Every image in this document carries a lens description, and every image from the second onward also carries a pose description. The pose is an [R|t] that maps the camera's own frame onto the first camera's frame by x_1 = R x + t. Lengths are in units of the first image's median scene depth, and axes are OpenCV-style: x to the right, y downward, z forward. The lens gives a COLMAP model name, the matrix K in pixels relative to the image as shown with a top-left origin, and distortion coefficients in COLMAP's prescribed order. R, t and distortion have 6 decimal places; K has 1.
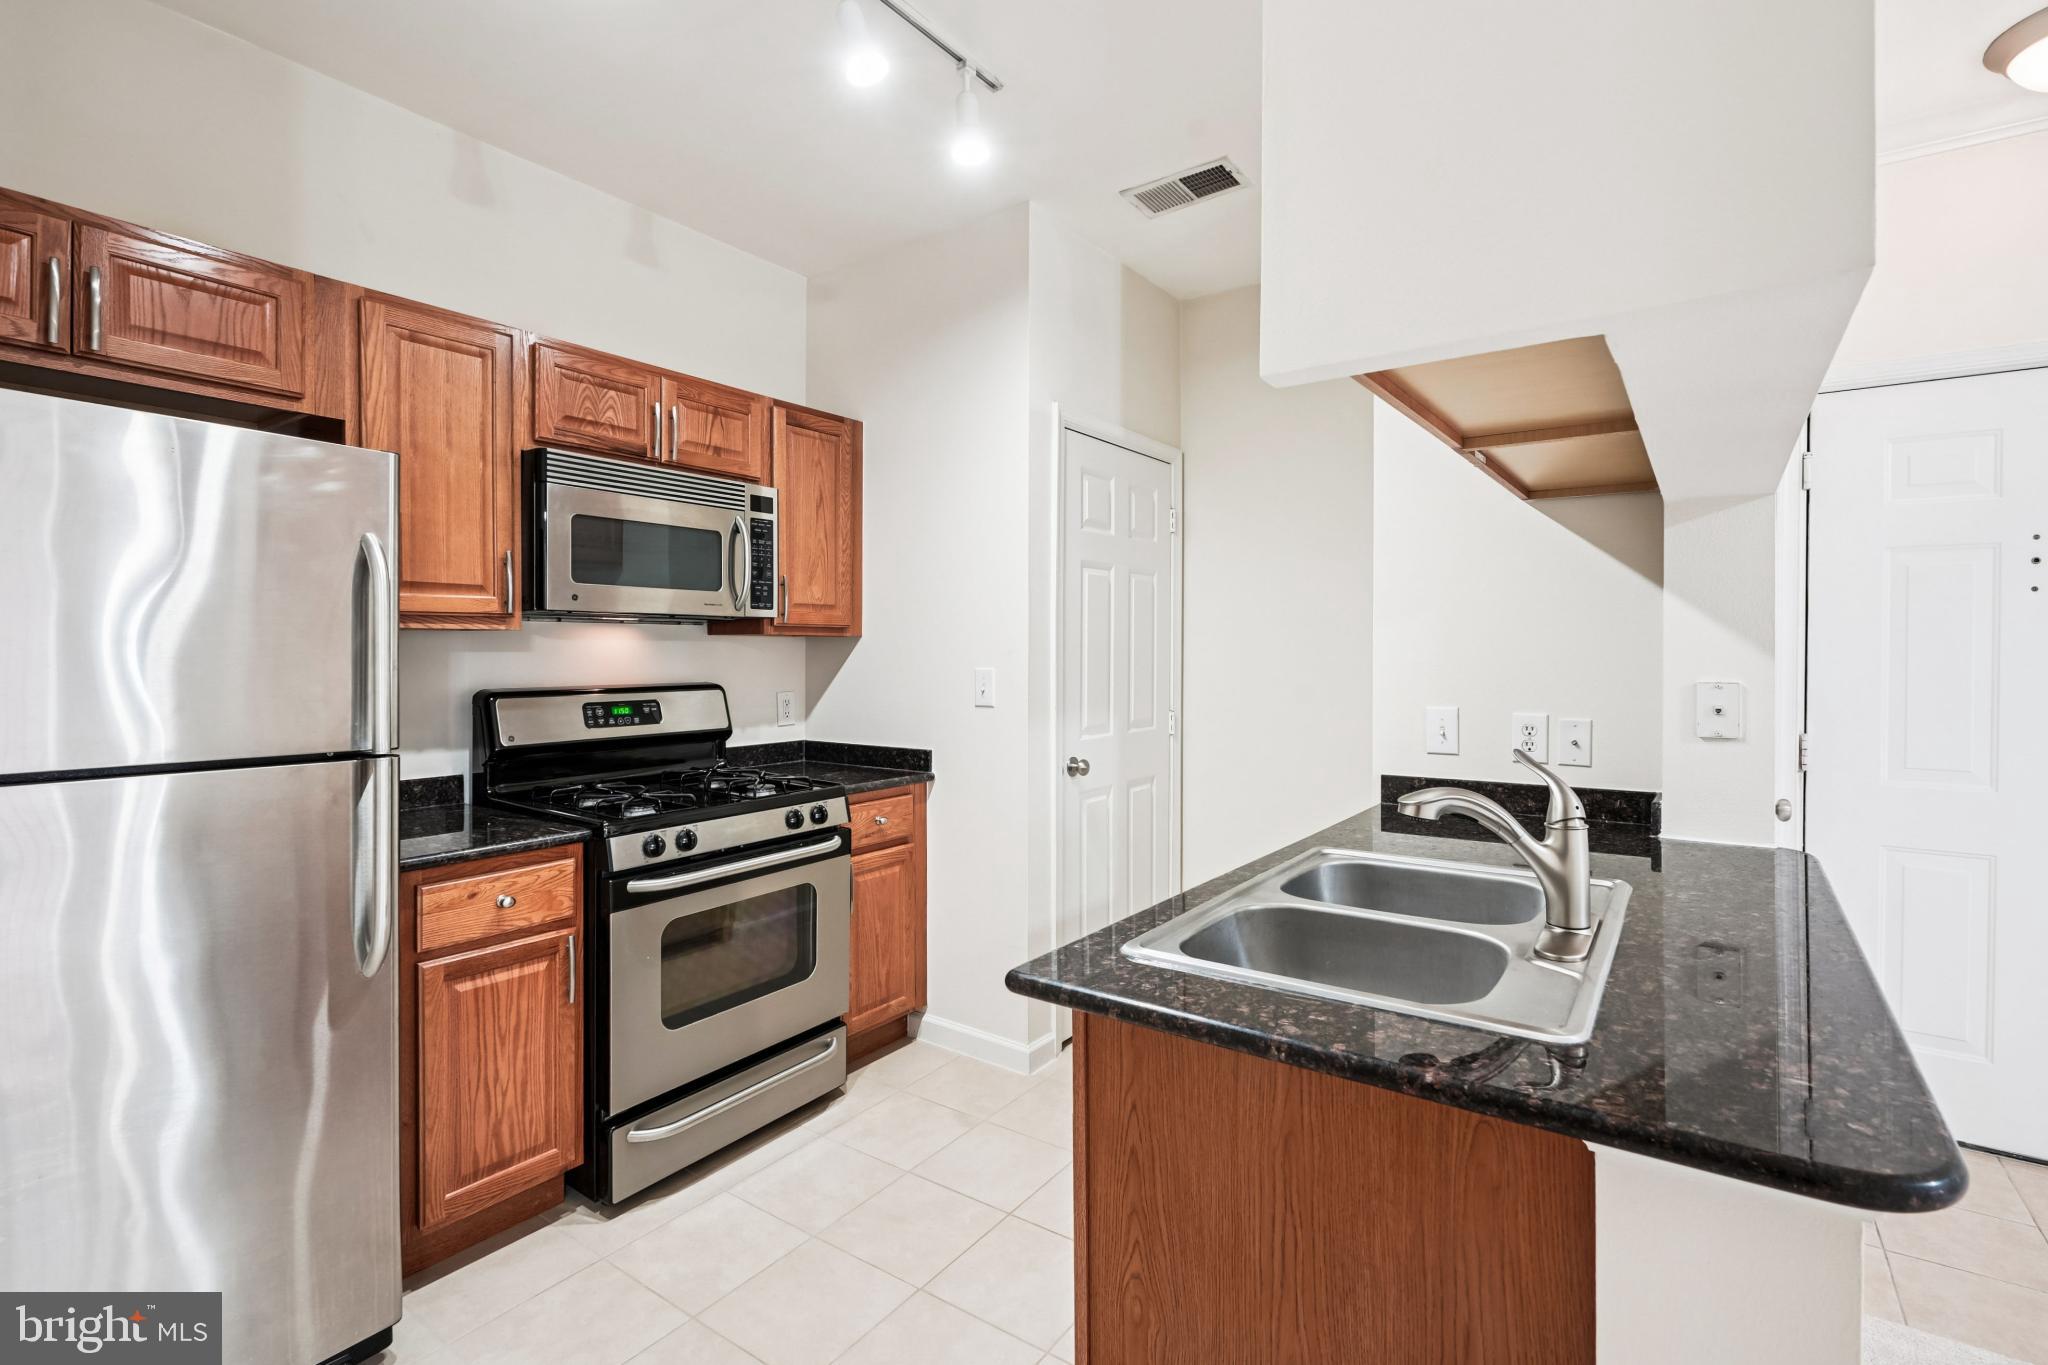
lens RADIAL K [[942.3, 0, 1030.5], [0, 942.3, 661.2], [0, 0, 1]] dist [-0.008713, -0.000006]
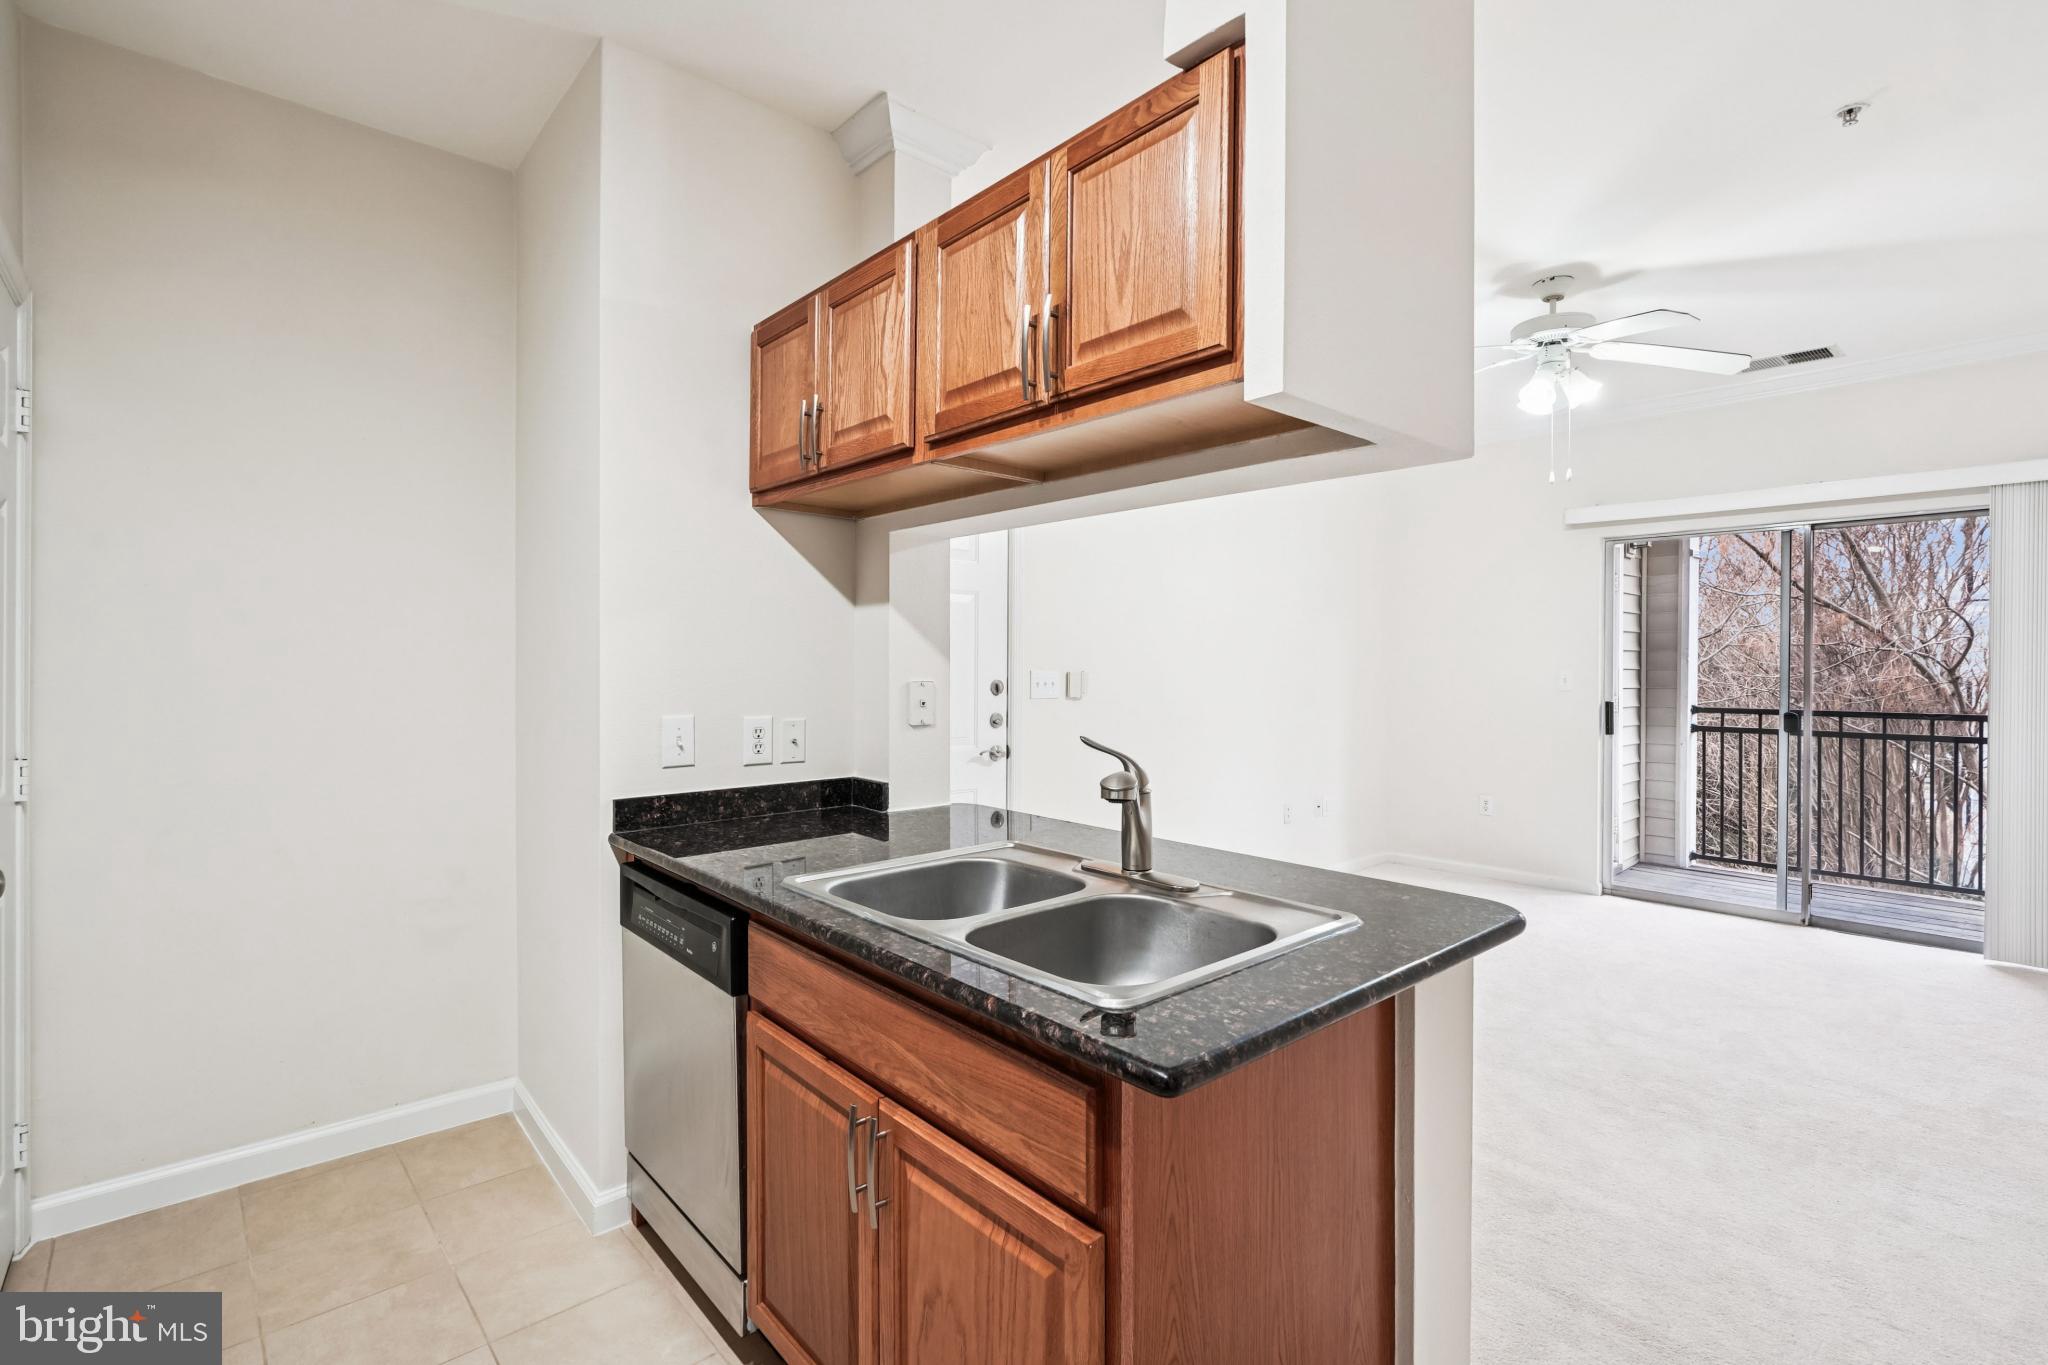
lens RADIAL K [[942.3, 0, 1032.4], [0, 942.3, 667.6], [0, 0, 1]] dist [-0.008713, -0.000006]
pose [[0.207388, -0.003105, 0.978254, -0.395986], [0.004344, 0.999988, 0.002253, 0.001764], [-0.978249, 0.003782, 0.207399, 0.483651]]
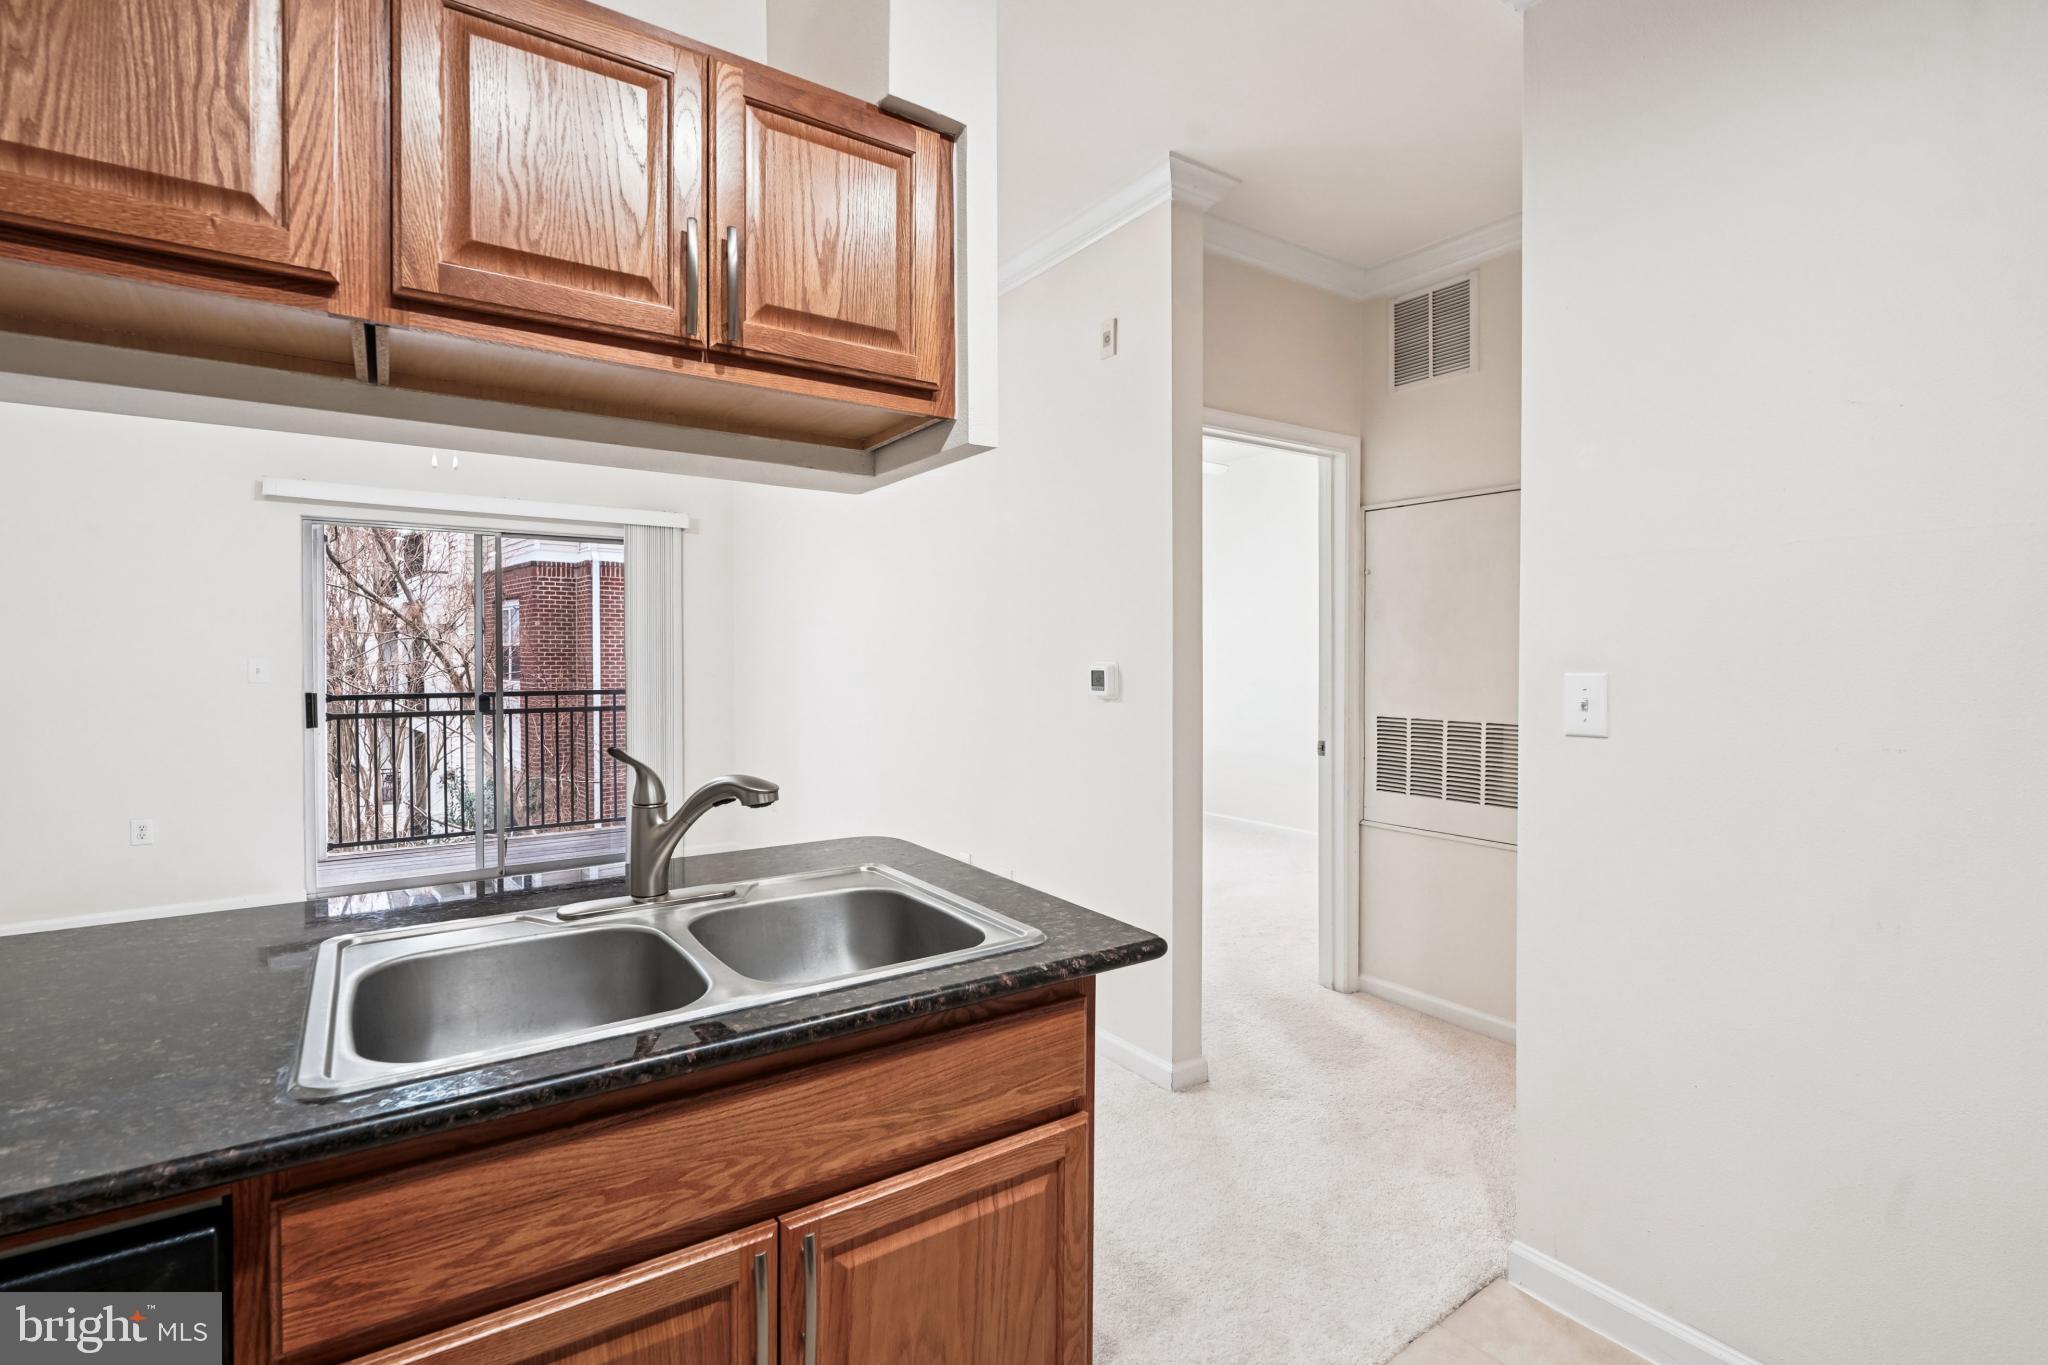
lens RADIAL K [[942.3, 0, 1041.3], [0, 942.3, 664.1], [0, 0, 1]] dist [-0.008713, -0.000006]
pose [[-0.948347, -0.004006, 0.317211, -0.120217], [0.002086, 0.999820, 0.018865, -0.005691], [-0.317229, 0.018552, -0.948167, 1.054879]]
